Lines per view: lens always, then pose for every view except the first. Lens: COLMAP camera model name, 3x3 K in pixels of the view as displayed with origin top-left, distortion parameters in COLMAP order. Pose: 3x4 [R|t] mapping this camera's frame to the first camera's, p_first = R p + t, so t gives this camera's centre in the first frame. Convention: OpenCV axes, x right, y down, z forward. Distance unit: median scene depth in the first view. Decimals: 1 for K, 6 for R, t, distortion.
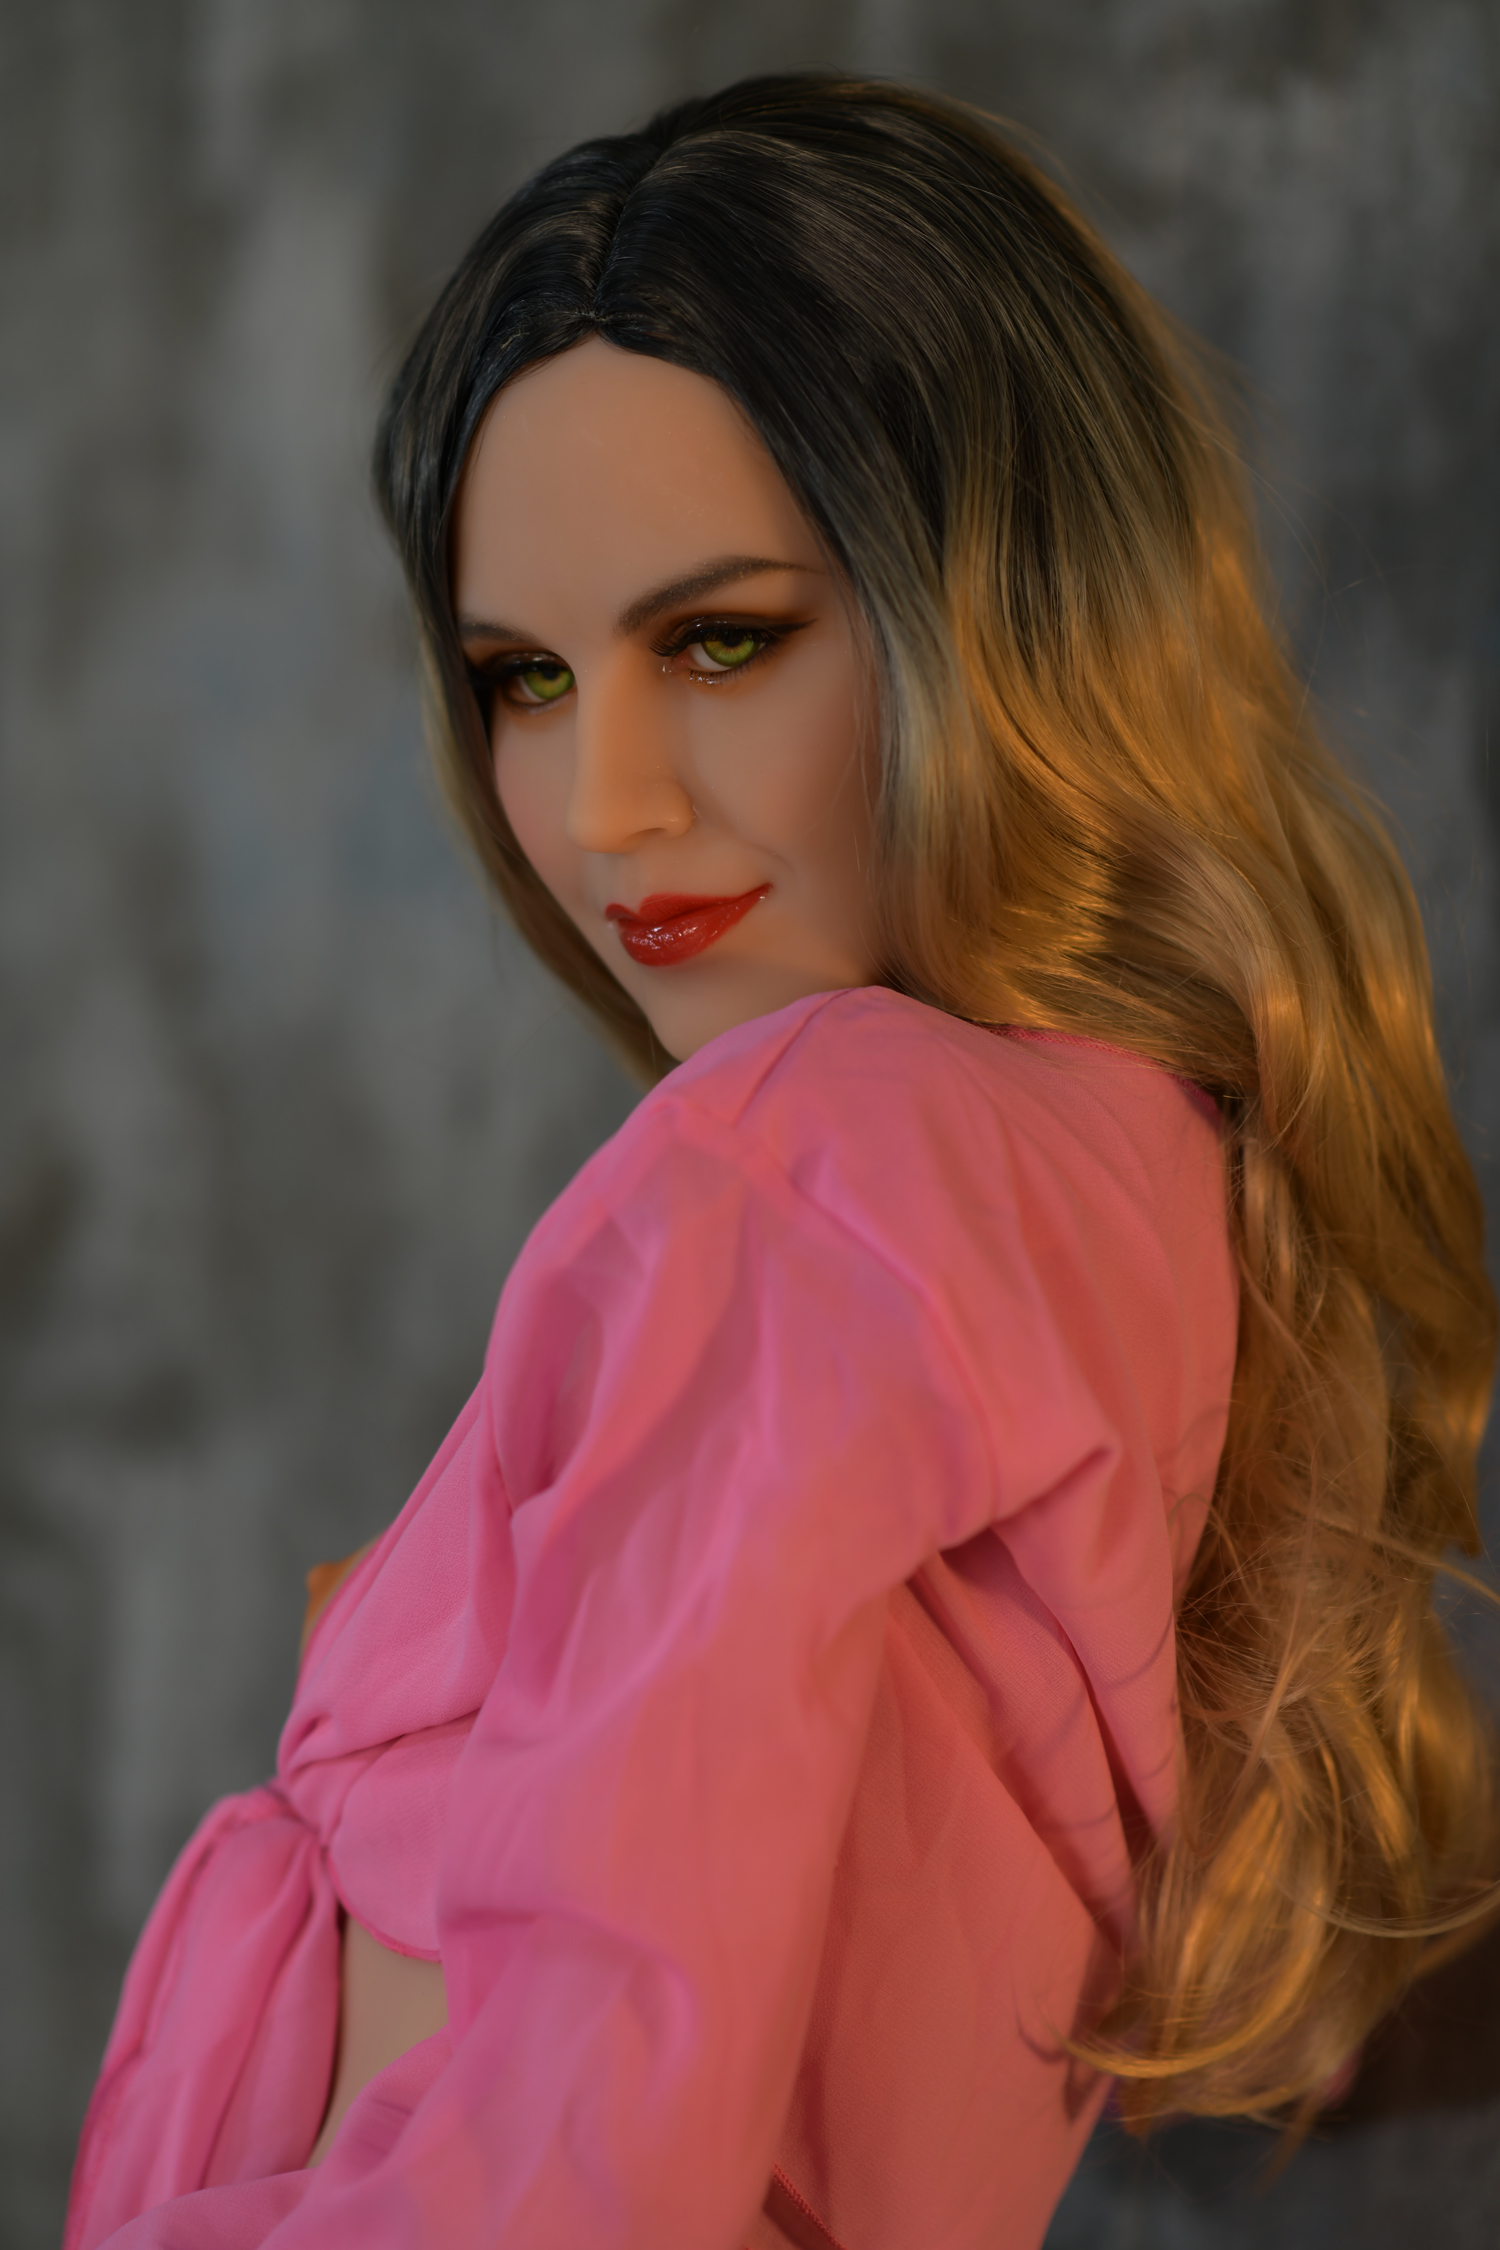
lens RADIAL K [[5513.7, 0, 750.0], [0, 5513.7, 1125.0], [0, 0, 1]] dist [-0.116415, 0.054867]
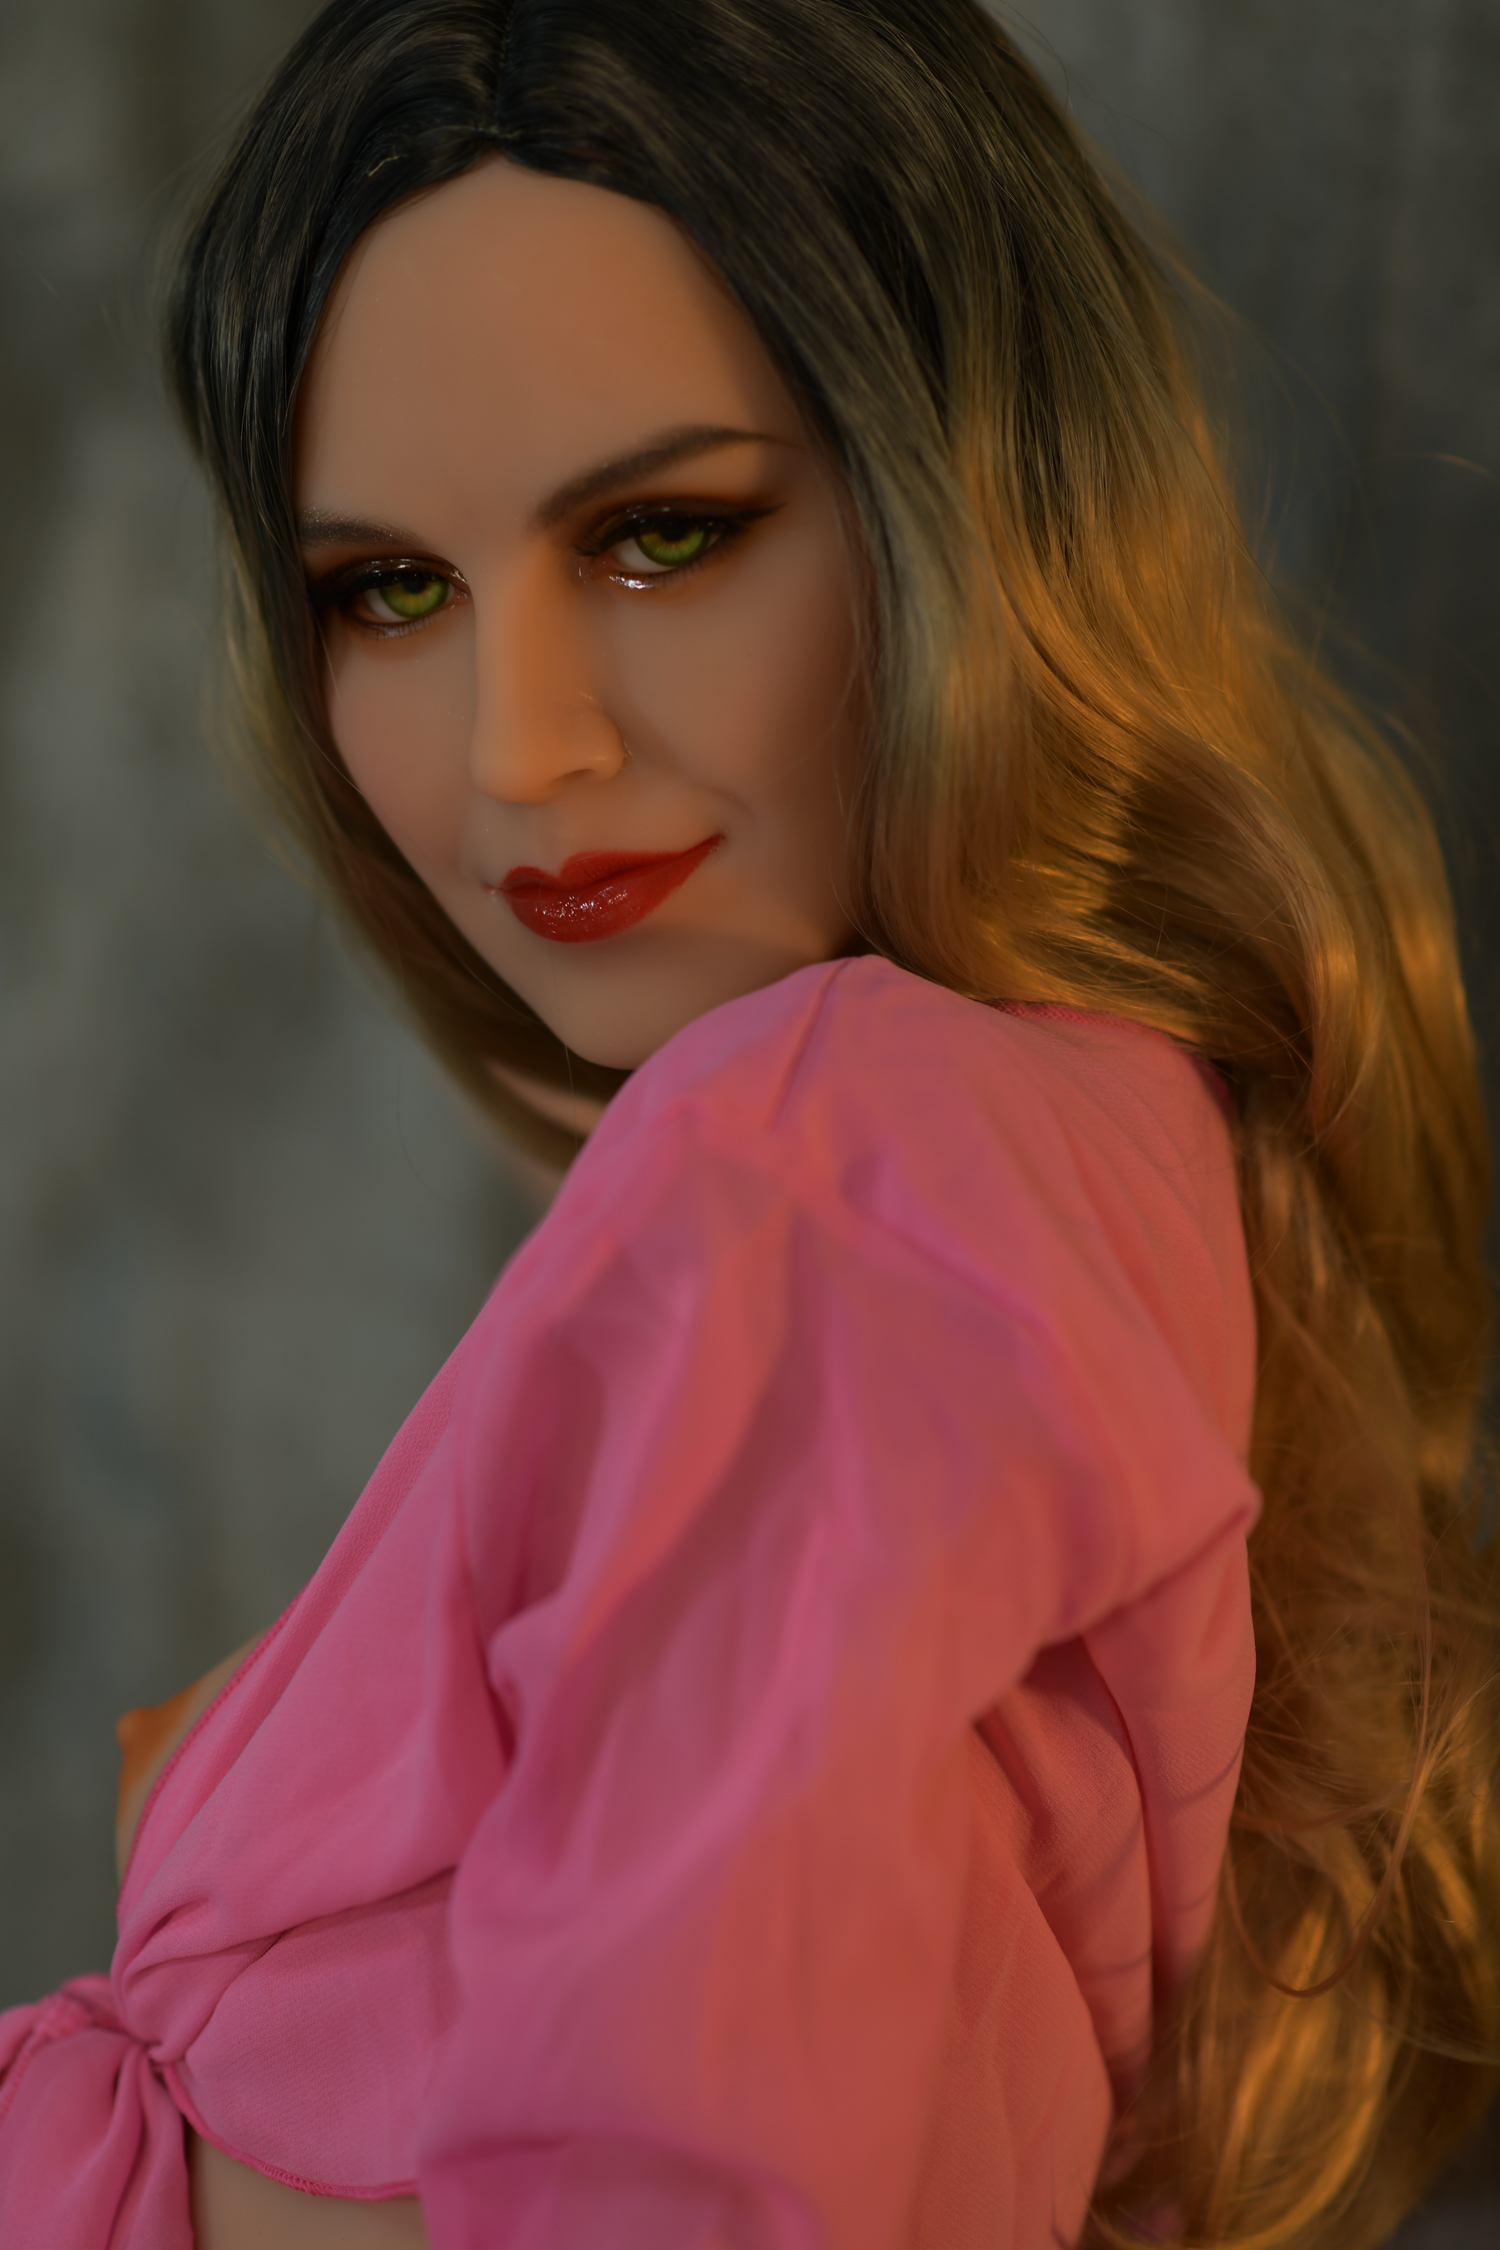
lens RADIAL K [[5513.7, 0, 750.0], [0, 5513.7, 1125.0], [0, 0, 1]] dist [-0.116415, 0.054867]
pose [[0.977675, -0.040730, 0.206140, -0.160461], [0.043835, 0.998983, -0.010518, 0.007436], [-0.205502, 0.019319, 0.978466, 0.209115]]
